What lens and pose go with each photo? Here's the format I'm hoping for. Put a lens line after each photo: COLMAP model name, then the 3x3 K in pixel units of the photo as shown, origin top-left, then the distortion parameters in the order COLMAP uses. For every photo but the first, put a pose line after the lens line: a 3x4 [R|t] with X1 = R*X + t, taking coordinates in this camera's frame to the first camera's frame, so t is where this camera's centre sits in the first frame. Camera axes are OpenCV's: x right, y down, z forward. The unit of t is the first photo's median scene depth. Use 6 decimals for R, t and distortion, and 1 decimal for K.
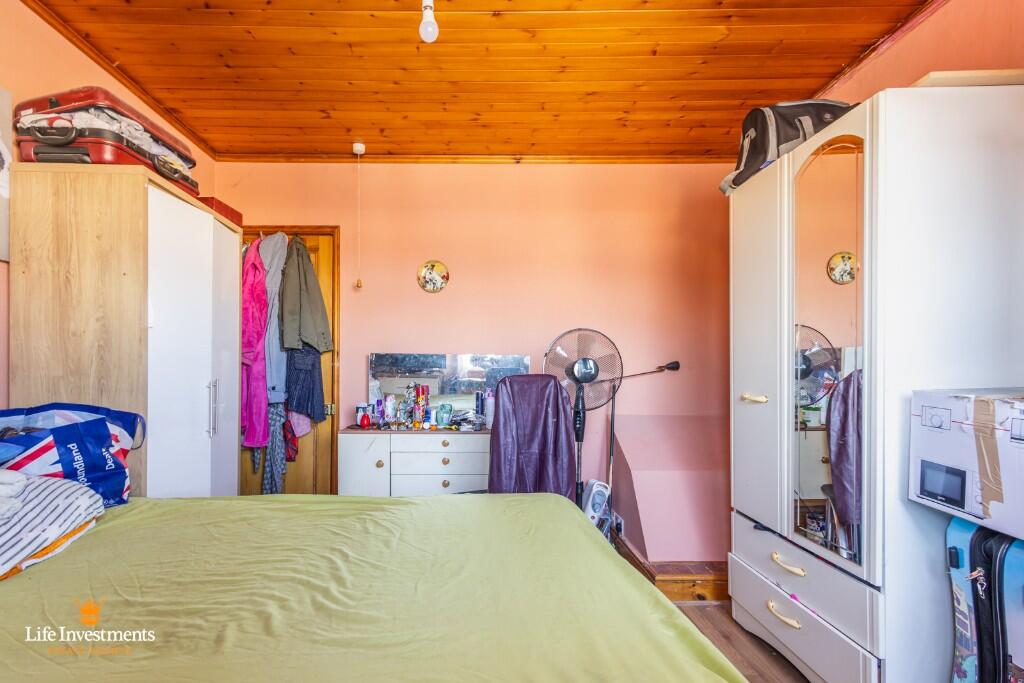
lens RADIAL K [[476.7, 0, 512.1], [0, 476.7, 376.4], [0, 0, 1]] dist [0.002541, 0.000291]
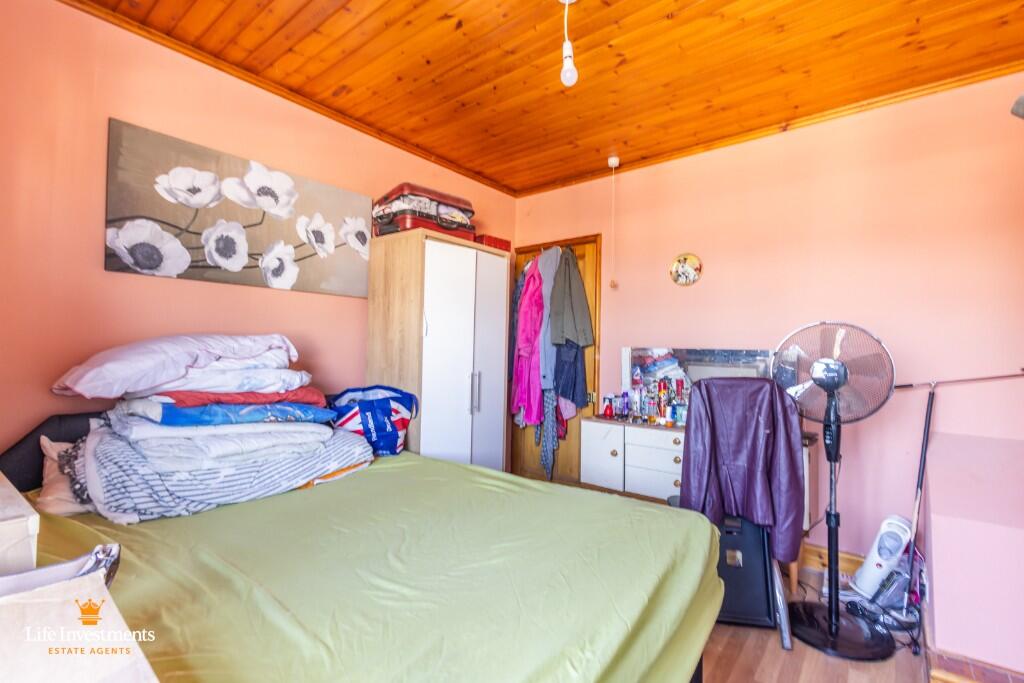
lens RADIAL K [[468.3, 0, 513.9], [0, 468.3, 340.1], [0, 0, 1]] dist [0.005545, 0.000215]
pose [[0.774157, -0.006402, -0.632962, 0.270360], [-0.021056, 0.999135, -0.035858, -0.033209], [0.632644, 0.041088, 0.773352, 0.048496]]
